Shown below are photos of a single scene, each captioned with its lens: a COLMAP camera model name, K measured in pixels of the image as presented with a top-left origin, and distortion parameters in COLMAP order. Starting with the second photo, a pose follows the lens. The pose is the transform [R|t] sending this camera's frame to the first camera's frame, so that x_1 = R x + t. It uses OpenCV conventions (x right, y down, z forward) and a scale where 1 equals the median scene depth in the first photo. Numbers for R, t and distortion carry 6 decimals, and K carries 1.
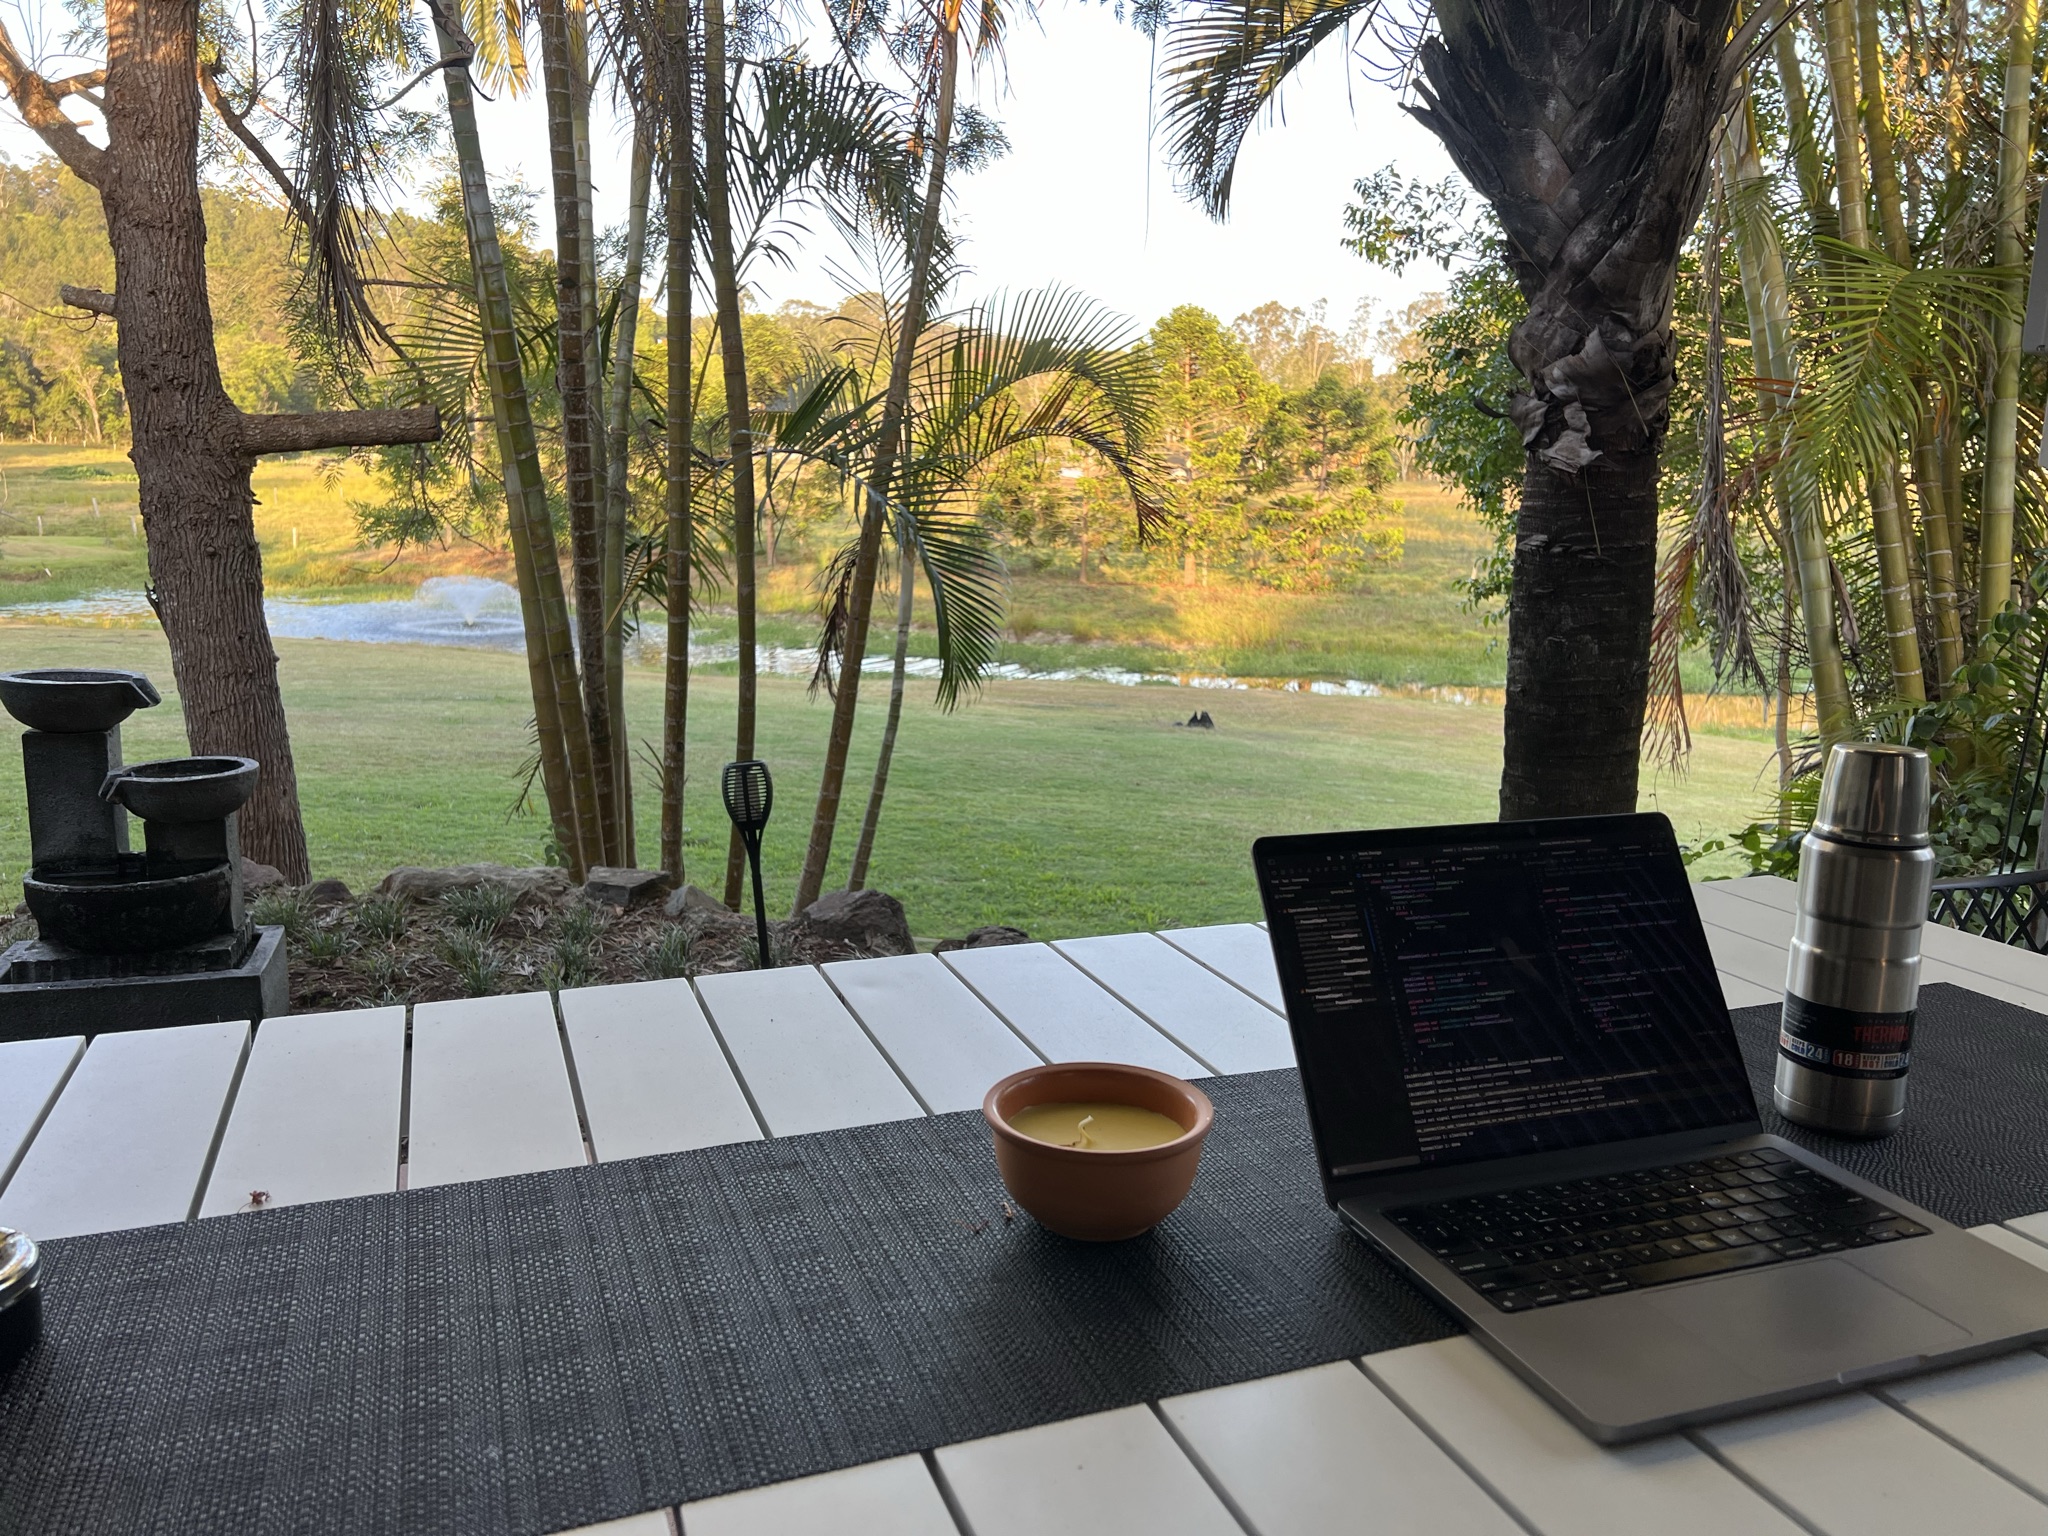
lens RADIAL K [[1505.8, 0, 1024.0], [0, 1505.8, 768.0], [0, 0, 1]] dist [0.004836, 0.003044]
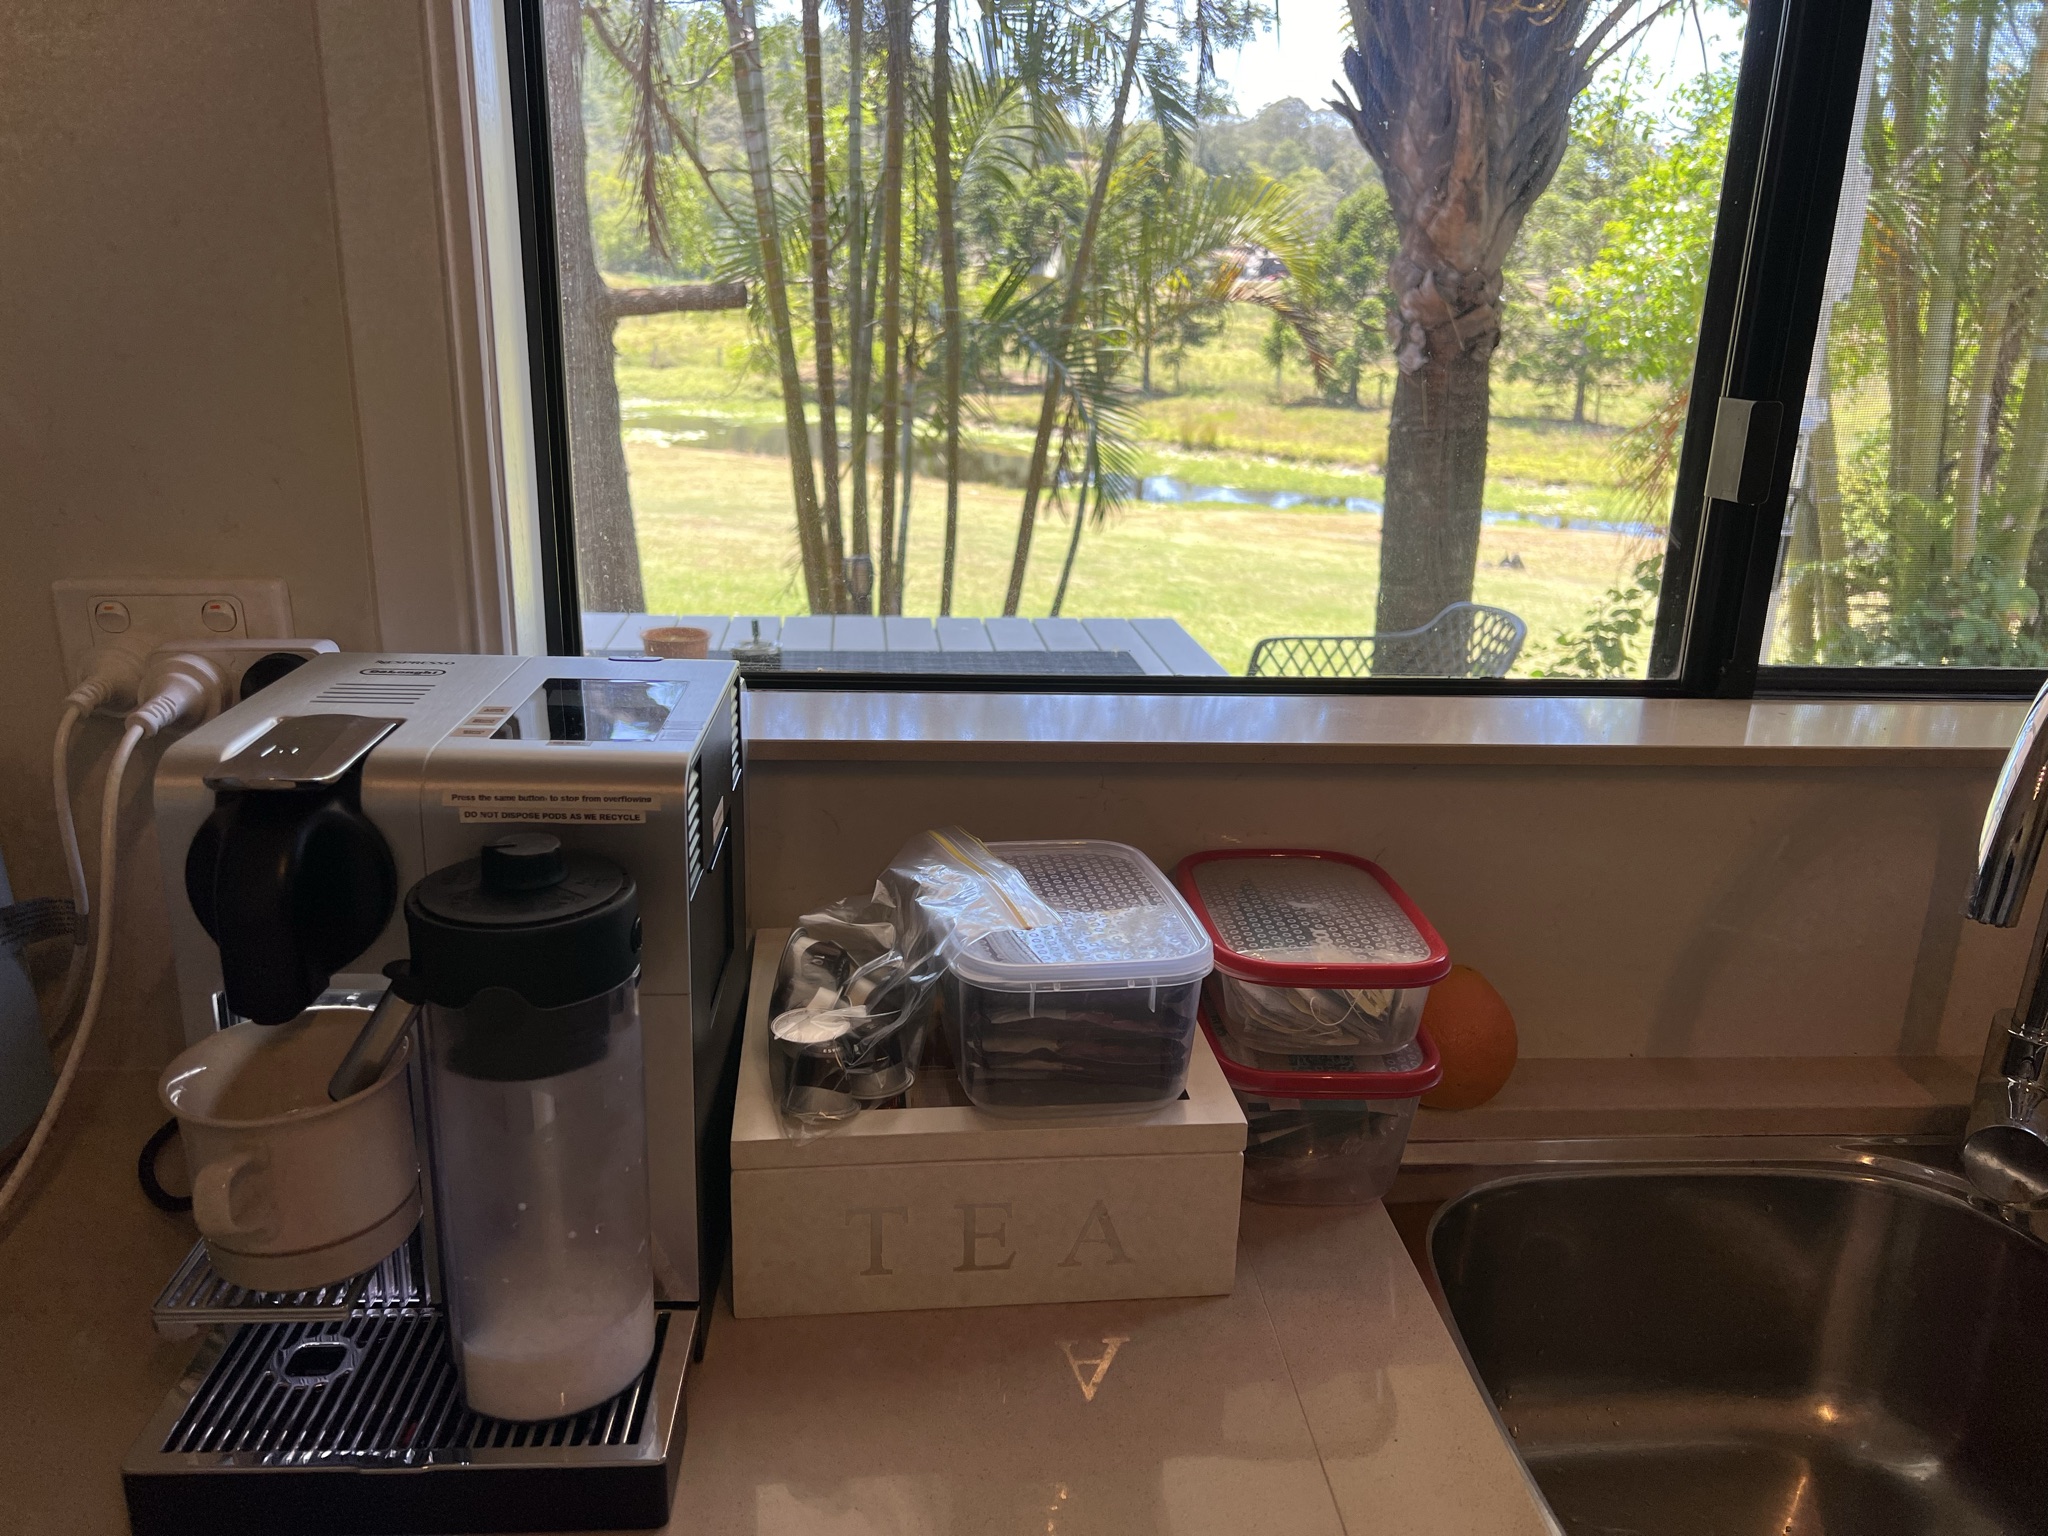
lens RADIAL K [[1505.8, 0, 1024.0], [0, 1505.8, 768.0], [0, 0, 1]] dist [0.004836, 0.003044]
pose [[0.964460, 0.081604, -0.251311, 0.390378], [-0.053018, 0.991538, 0.118497, 0.020131], [0.258854, -0.100961, 0.960625, -0.470796]]
